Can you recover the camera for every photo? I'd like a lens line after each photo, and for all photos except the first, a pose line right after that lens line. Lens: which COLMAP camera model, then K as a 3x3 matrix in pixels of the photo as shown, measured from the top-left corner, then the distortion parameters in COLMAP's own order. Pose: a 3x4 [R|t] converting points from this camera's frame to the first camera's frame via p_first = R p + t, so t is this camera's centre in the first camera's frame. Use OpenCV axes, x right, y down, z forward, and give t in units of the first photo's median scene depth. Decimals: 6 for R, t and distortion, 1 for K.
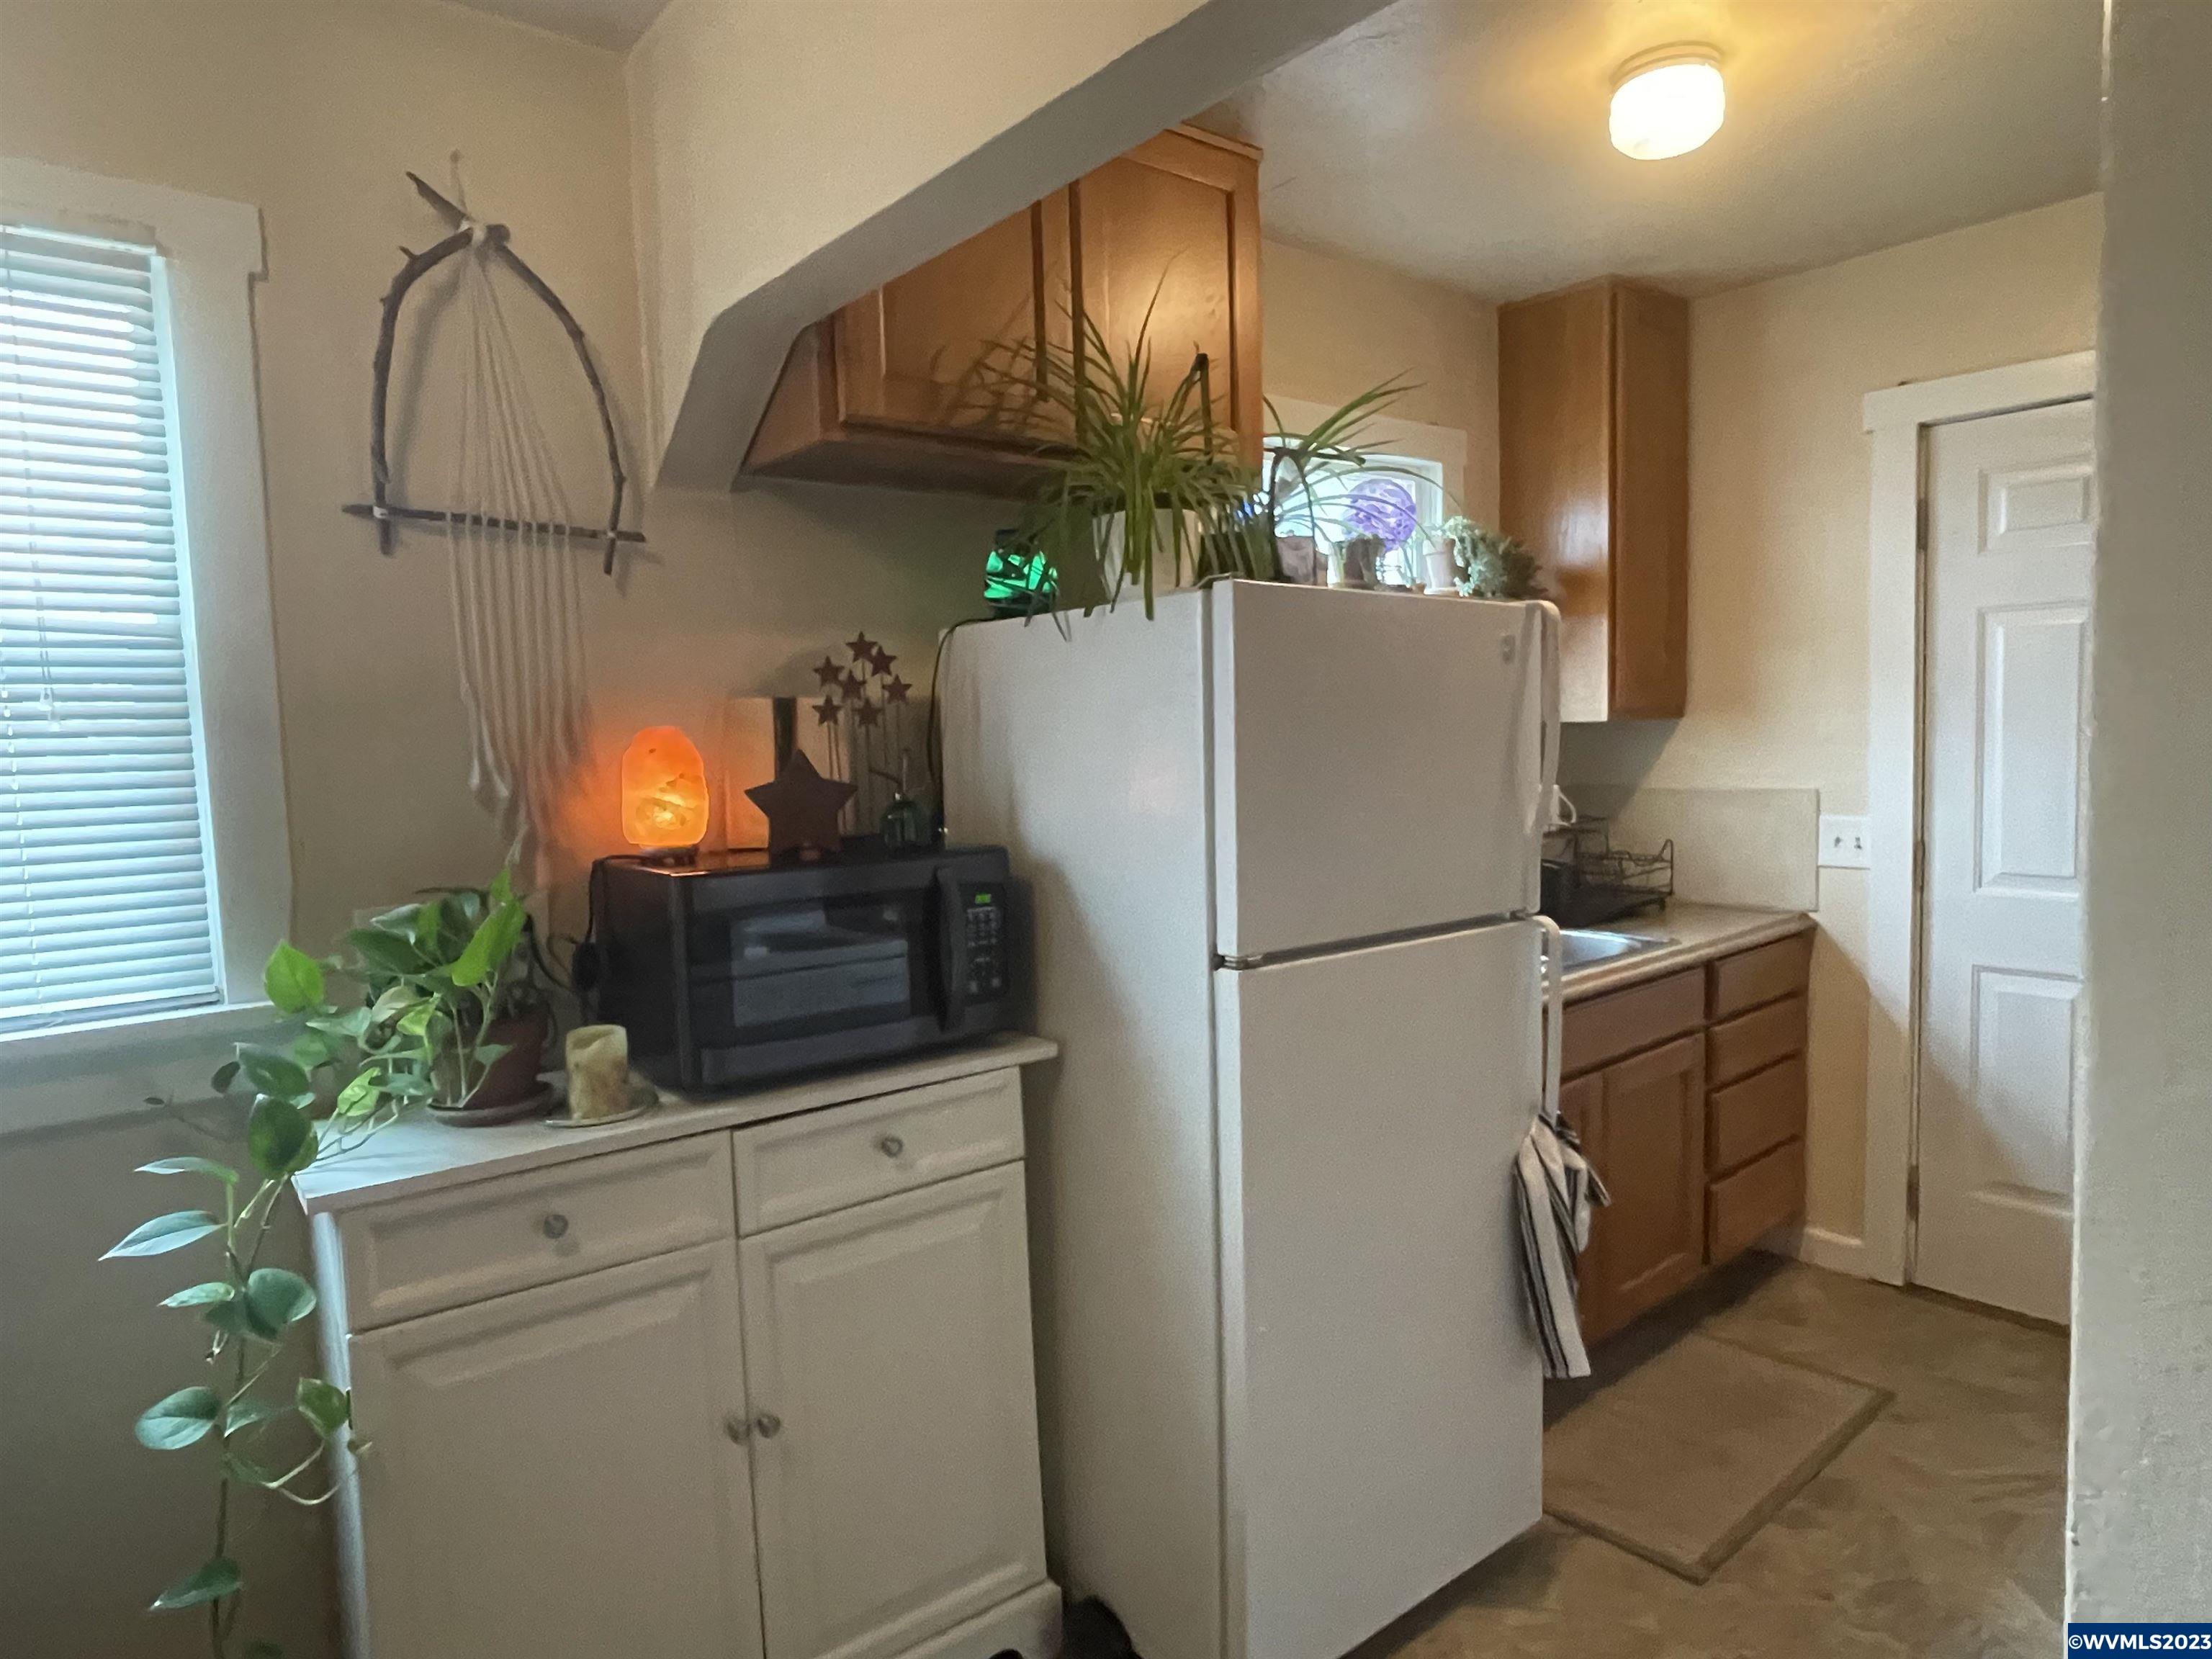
lens RADIAL K [[1359.2, 0, 1106.0], [0, 1359.2, 829.5], [0, 0, 1]] dist [0.019098, -0.054090]
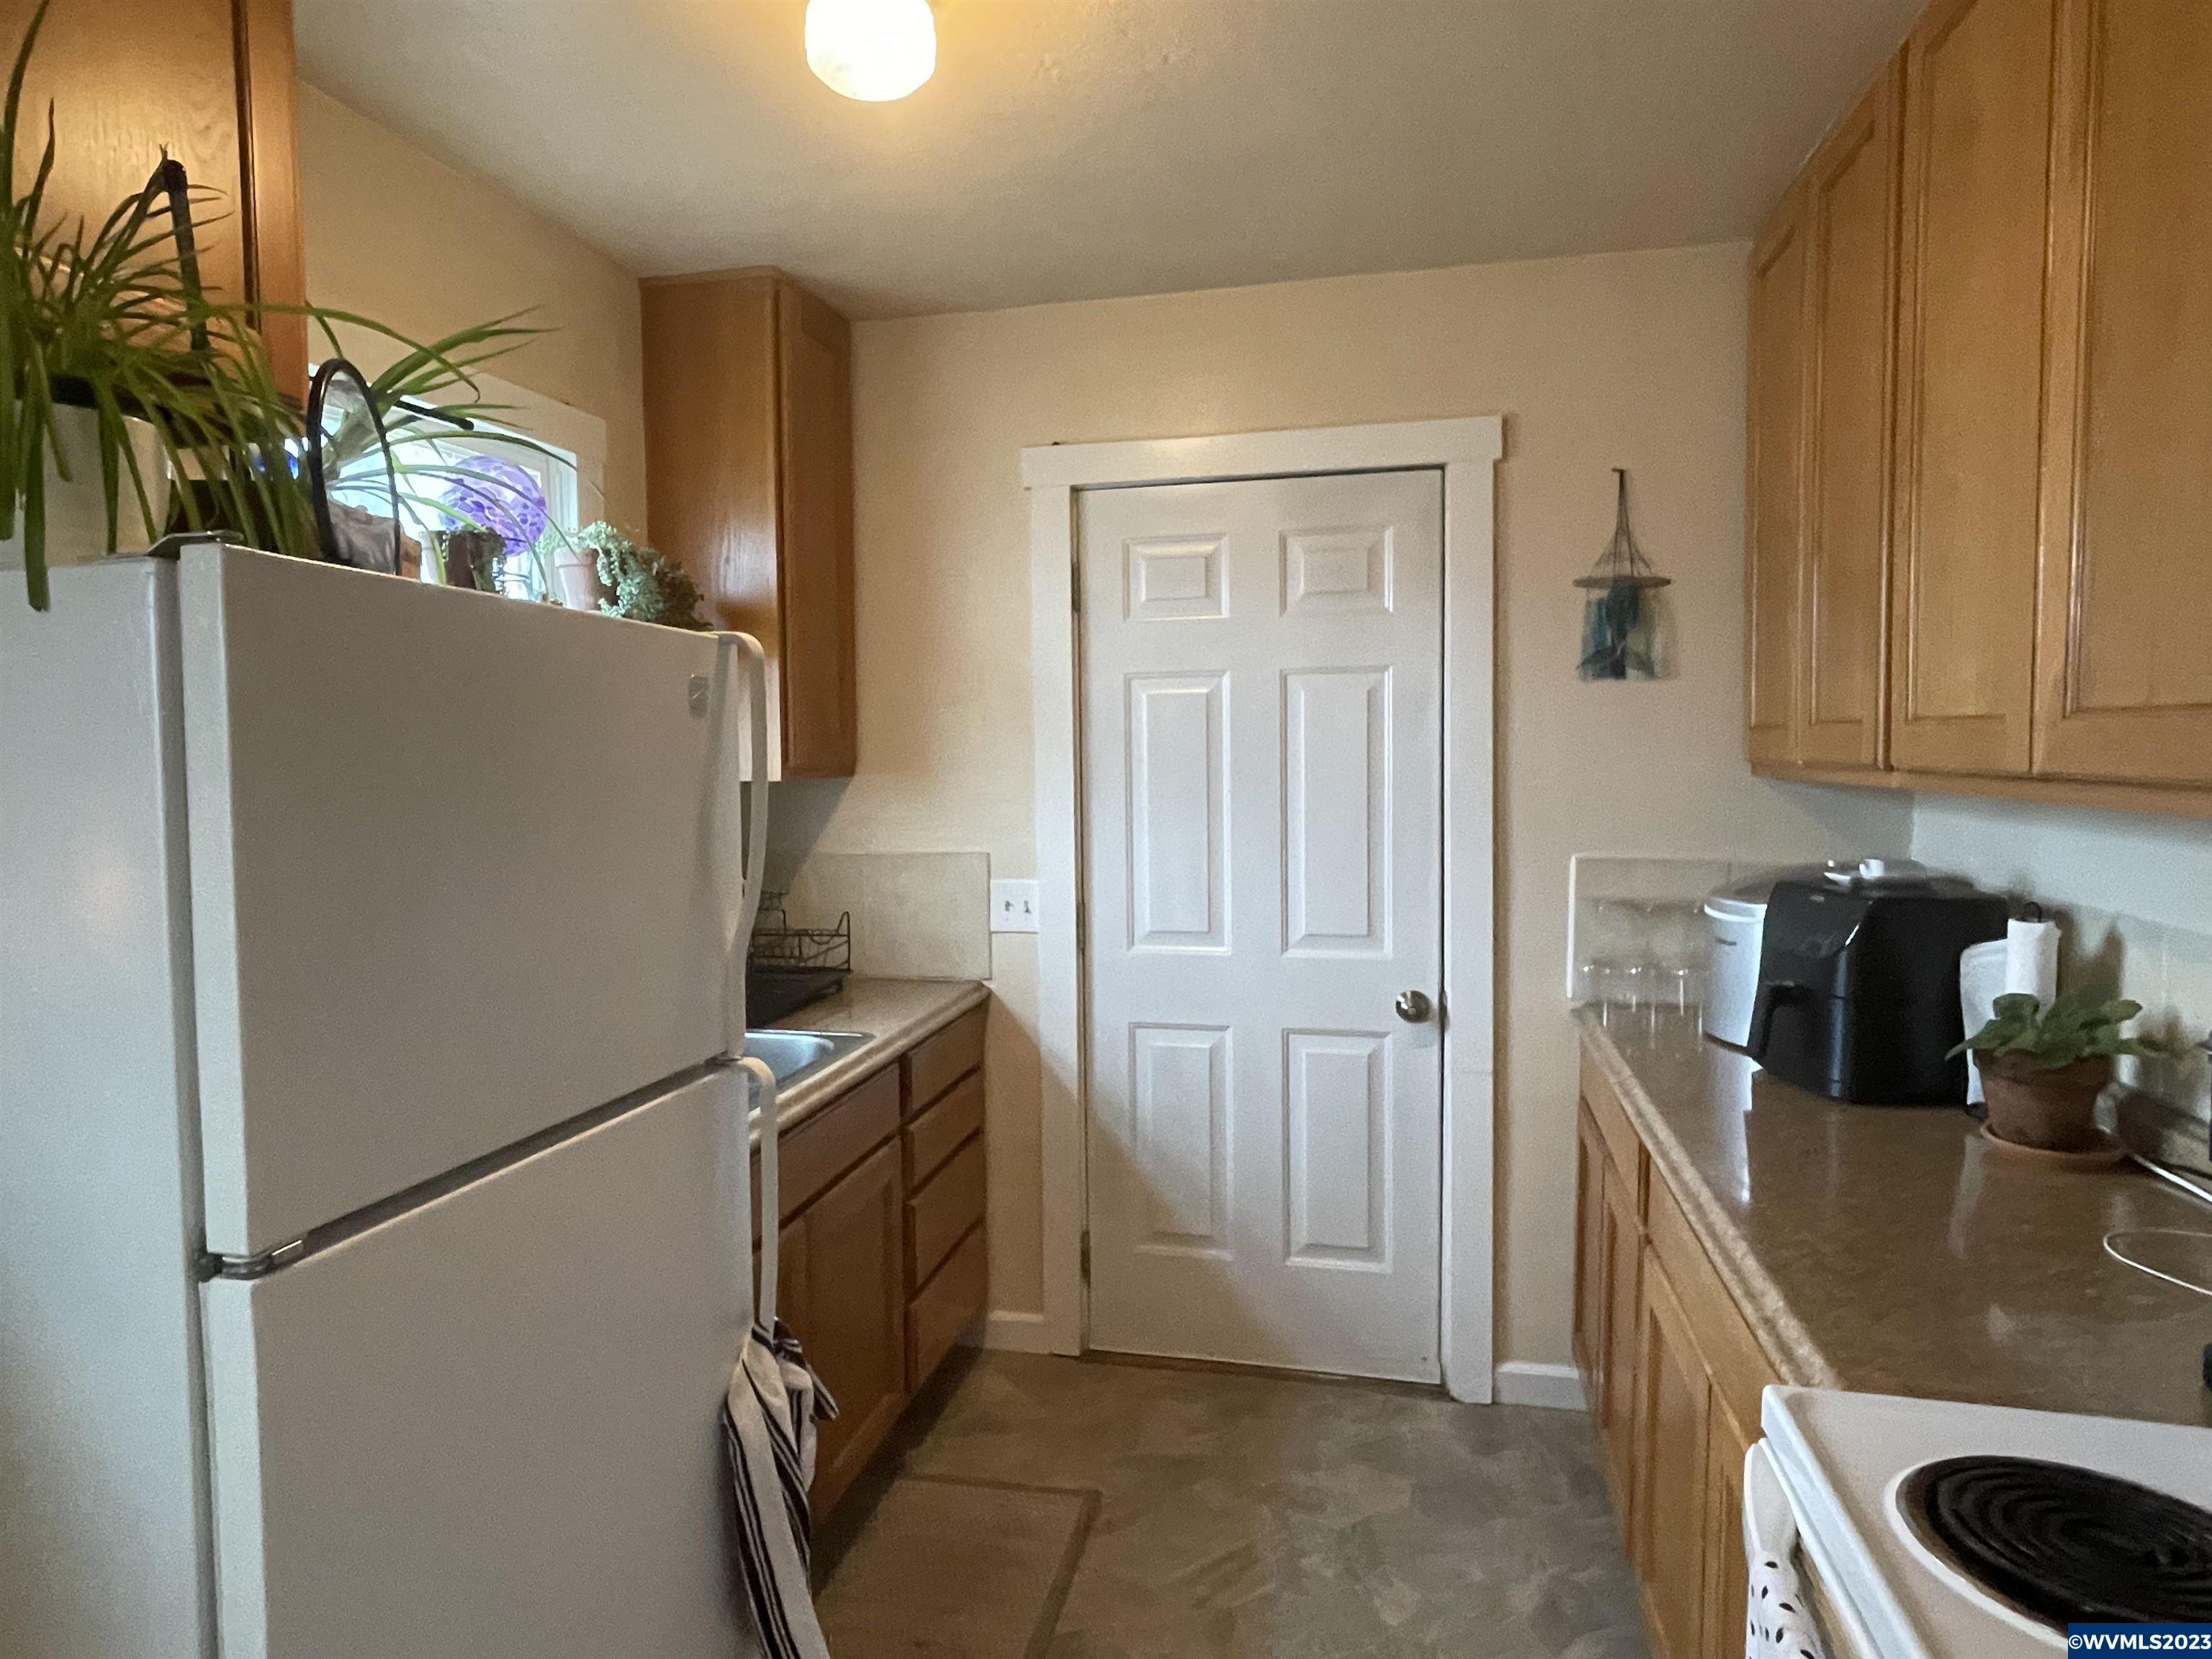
lens RADIAL K [[1359.2, 0, 1106.0], [0, 1359.2, 829.5], [0, 0, 1]] dist [0.019098, -0.054090]
pose [[0.810709, -0.012477, 0.585317, 0.032903], [0.029902, 0.999350, -0.020115, -0.028018], [-0.584685, 0.033810, 0.810555, 0.200799]]
